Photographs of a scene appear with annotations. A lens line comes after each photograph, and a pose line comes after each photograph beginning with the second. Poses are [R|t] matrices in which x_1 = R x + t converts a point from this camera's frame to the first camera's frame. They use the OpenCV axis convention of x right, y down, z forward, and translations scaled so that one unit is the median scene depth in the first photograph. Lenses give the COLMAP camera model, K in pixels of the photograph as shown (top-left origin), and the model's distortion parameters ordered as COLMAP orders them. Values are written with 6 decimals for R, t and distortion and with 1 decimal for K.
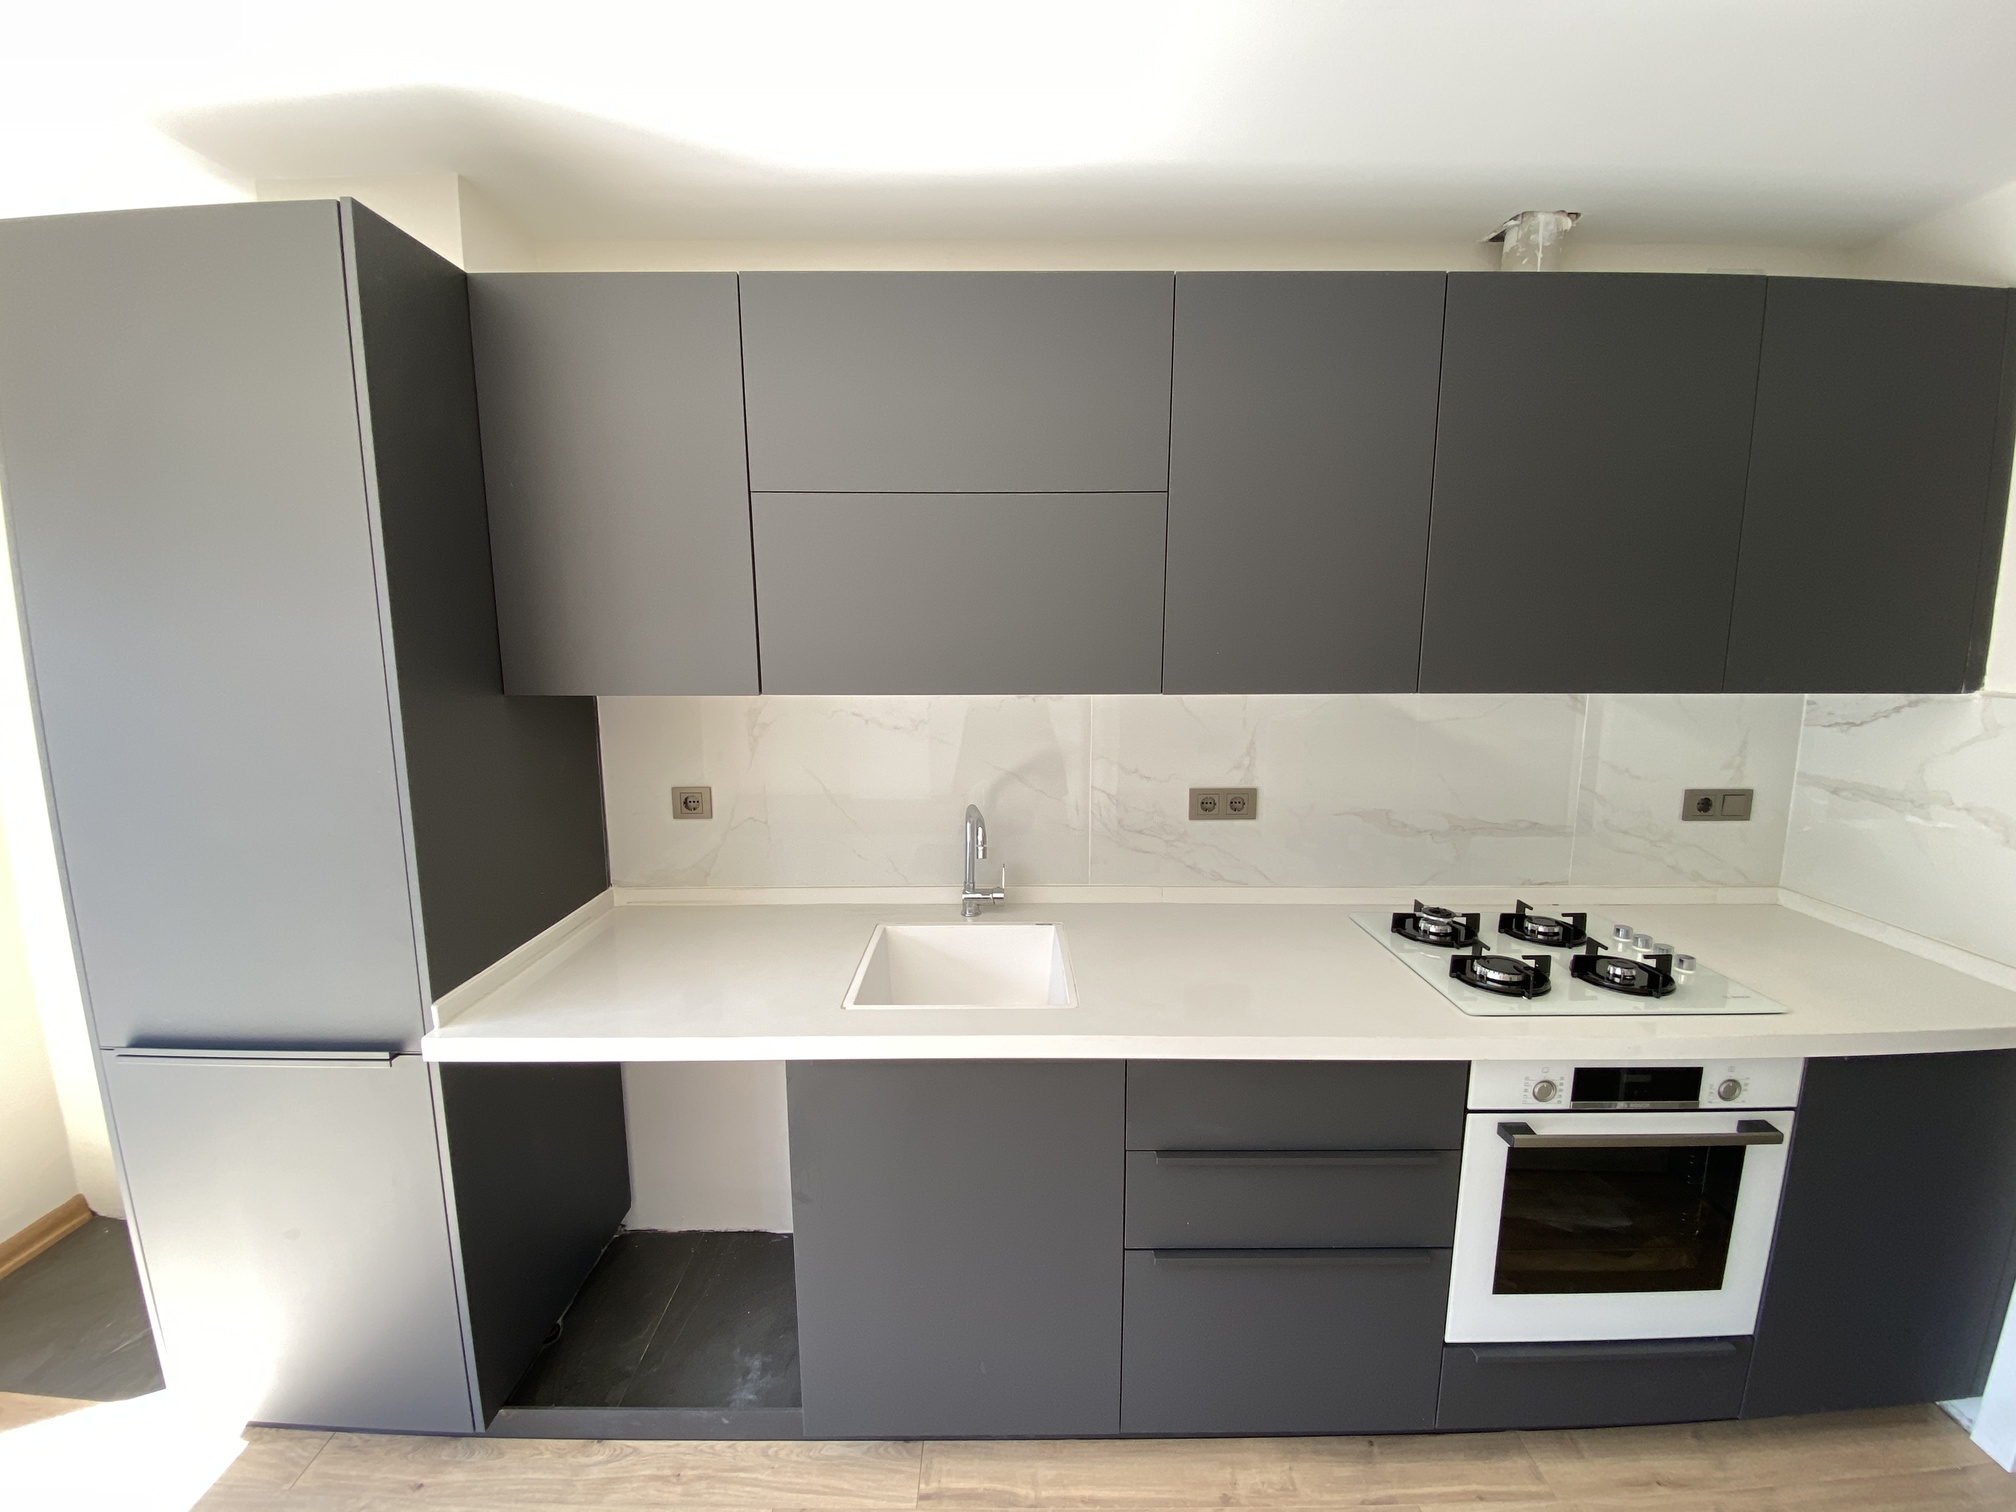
lens RADIAL K [[823.7, 0, 1002.3], [0, 823.7, 755.6], [0, 0, 1]] dist [-0.015224, -0.003470]
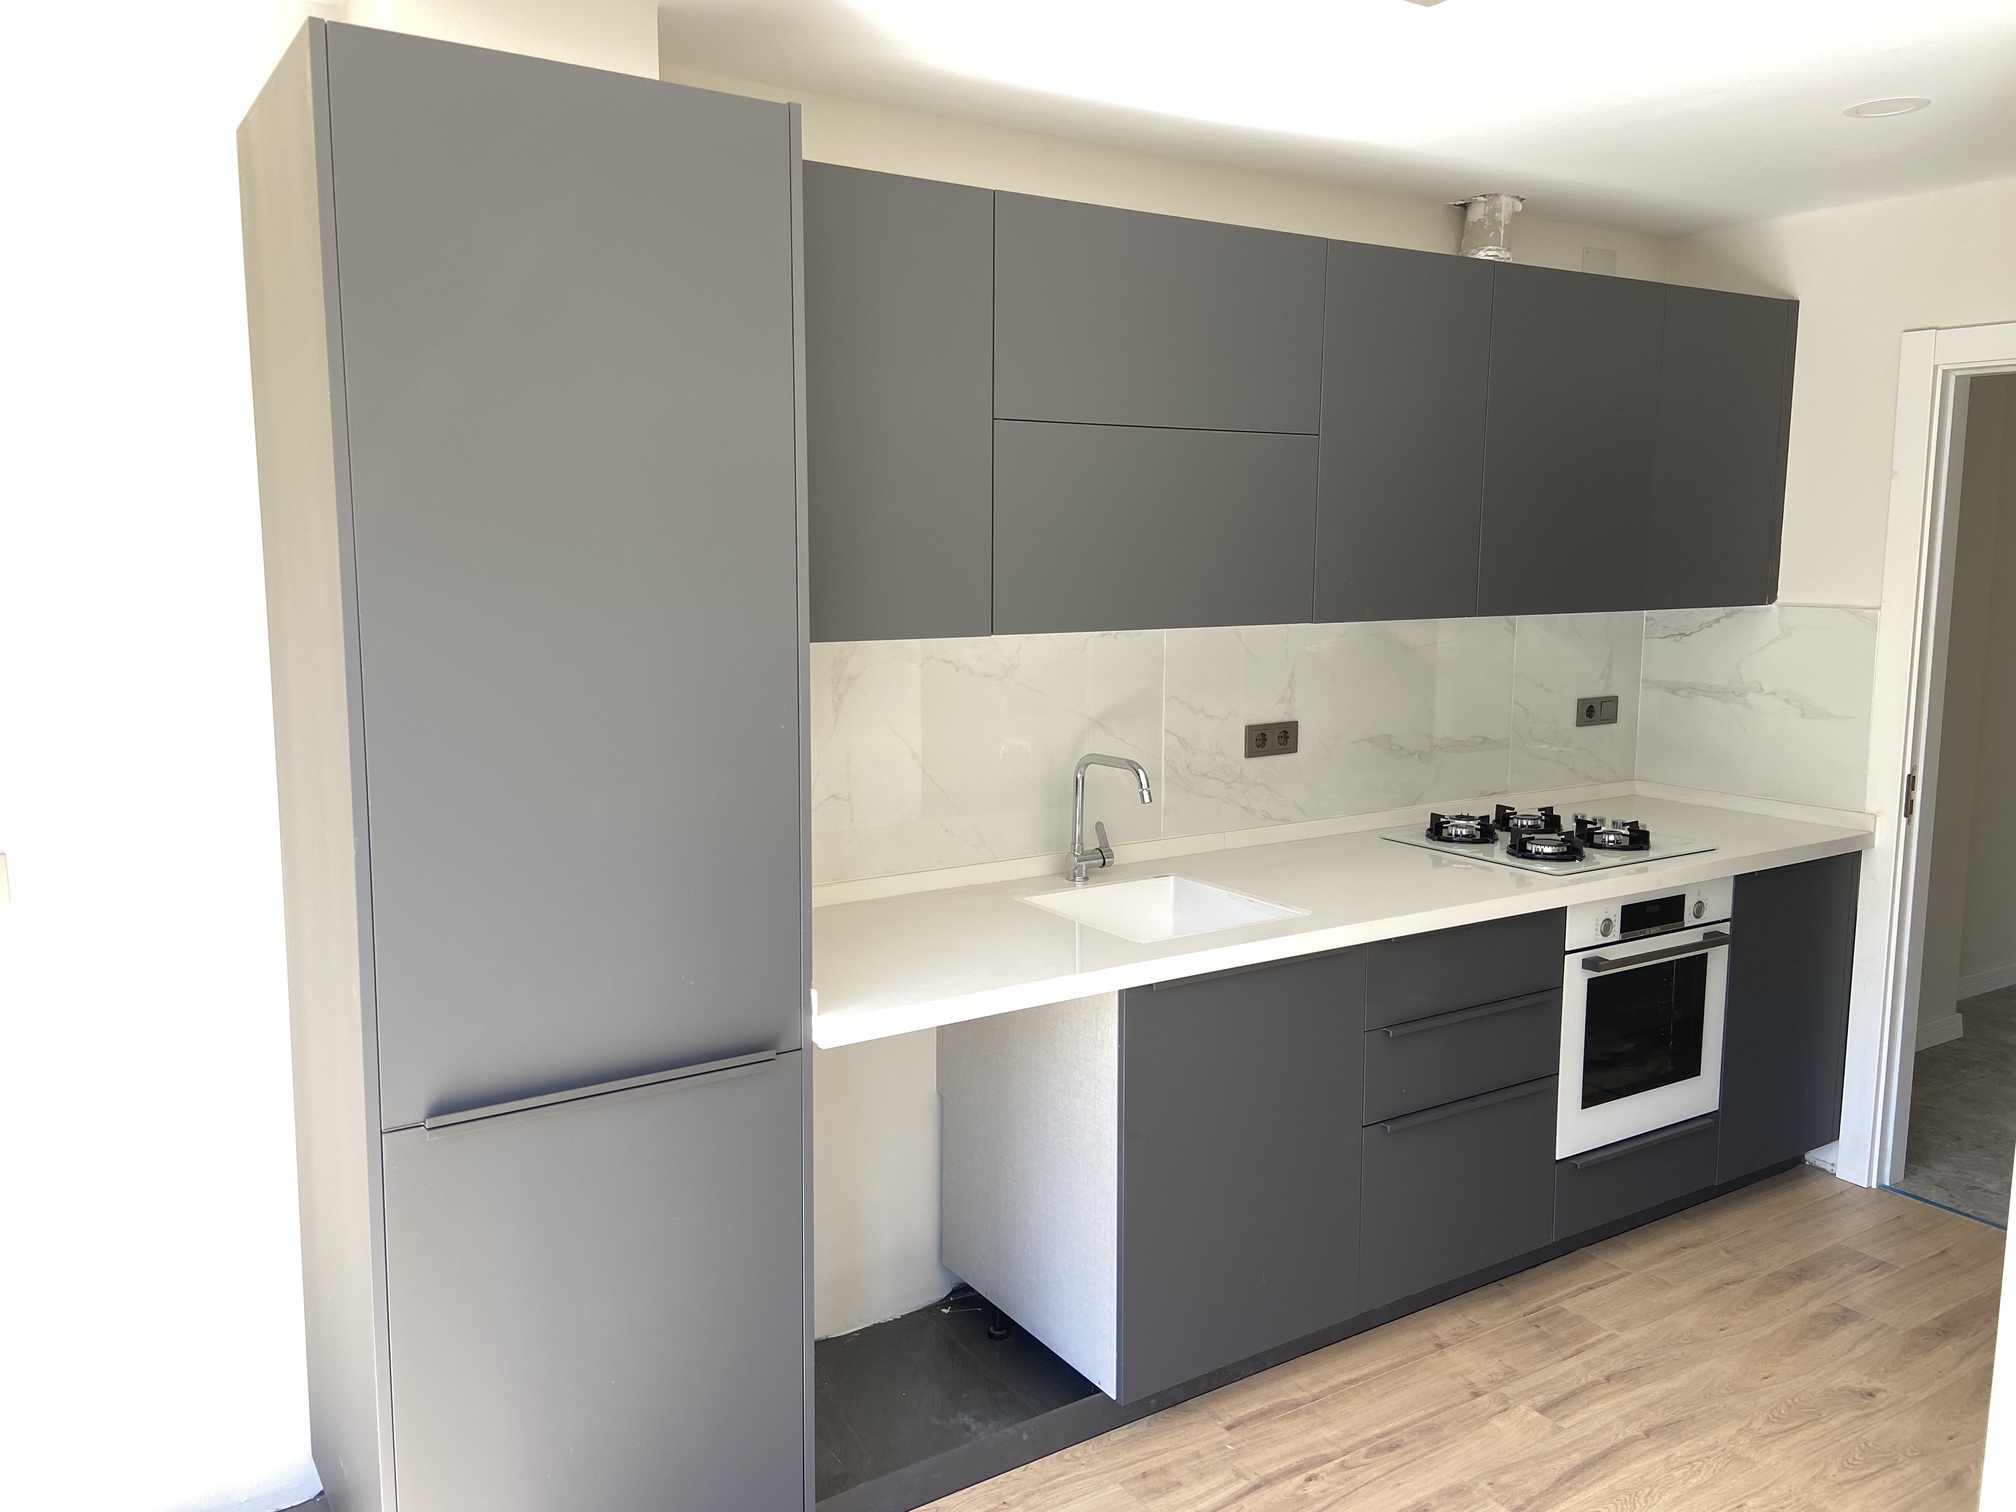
lens RADIAL K [[1534.0, 0, 1001.9], [0, 1534.0, 755.1], [0, 0, 1]] dist [0.014713, 0.019288]
pose [[0.840624, -0.071940, 0.536820, -1.160270], [0.079028, 0.996824, 0.009833, 0.041458], [-0.535822, 0.034158, 0.843640, -0.431893]]
